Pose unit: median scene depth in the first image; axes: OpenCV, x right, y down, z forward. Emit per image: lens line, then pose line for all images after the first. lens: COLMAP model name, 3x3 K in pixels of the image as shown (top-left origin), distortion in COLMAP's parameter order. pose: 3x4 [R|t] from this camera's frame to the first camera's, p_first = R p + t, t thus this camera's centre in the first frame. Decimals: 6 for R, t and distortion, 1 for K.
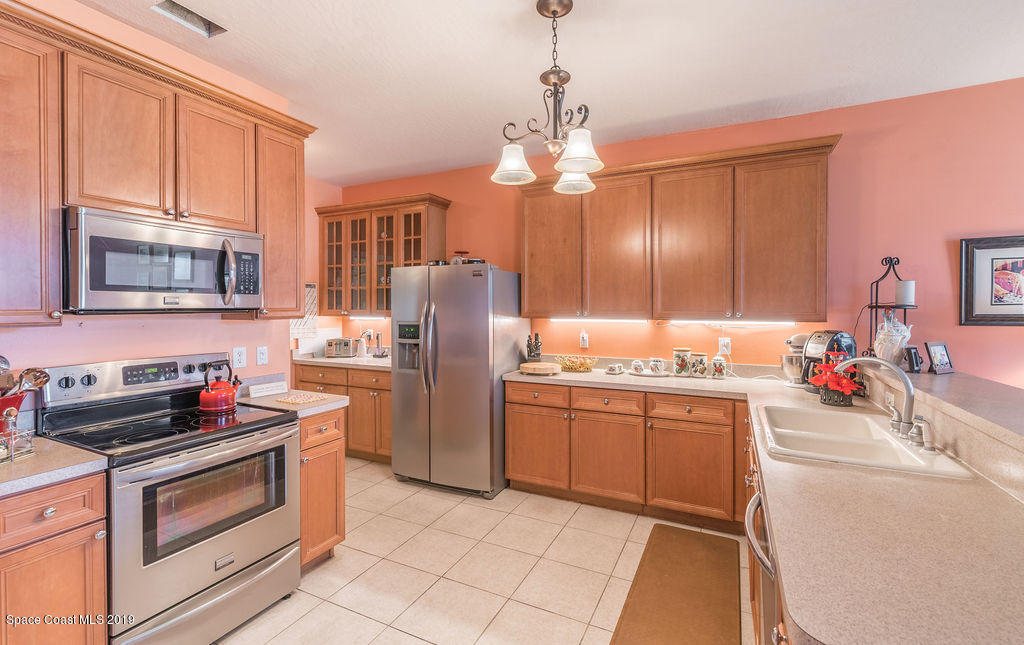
lens RADIAL K [[443.7, 0, 511.5], [0, 443.7, 311.9], [0, 0, 1]] dist [-0.000471, -0.001172]
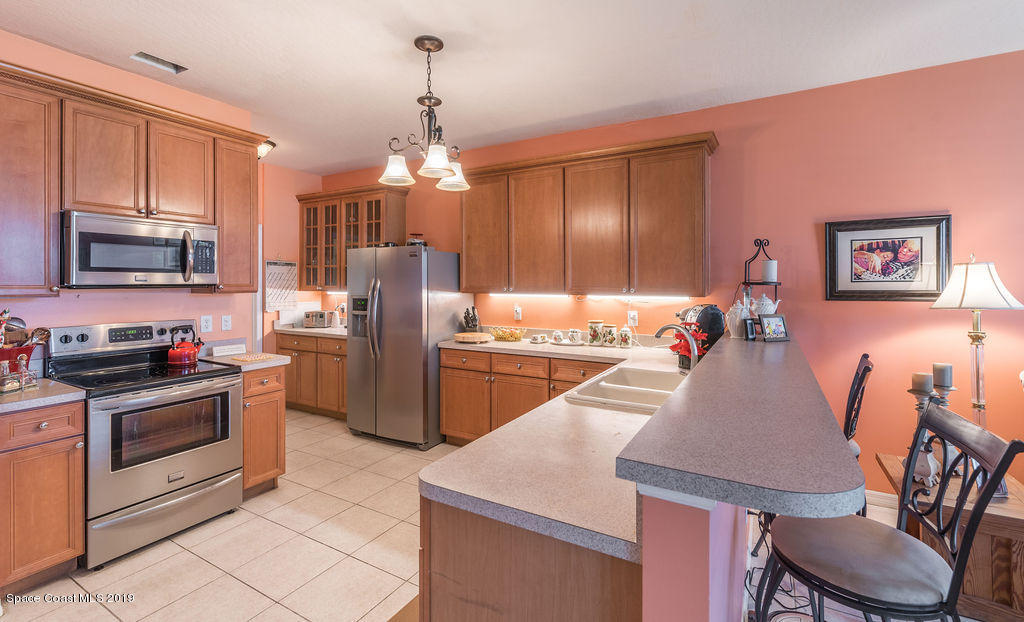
lens RADIAL K [[453.2, 0, 504.1], [0, 453.2, 284.4], [0, 0, 1]] dist [-0.004975, 0.000385]
pose [[0.997332, 0.001134, -0.072989, 0.328342], [-0.001699, 0.999969, -0.007672, 0.000740], [0.072978, 0.007775, 0.997303, -0.211467]]
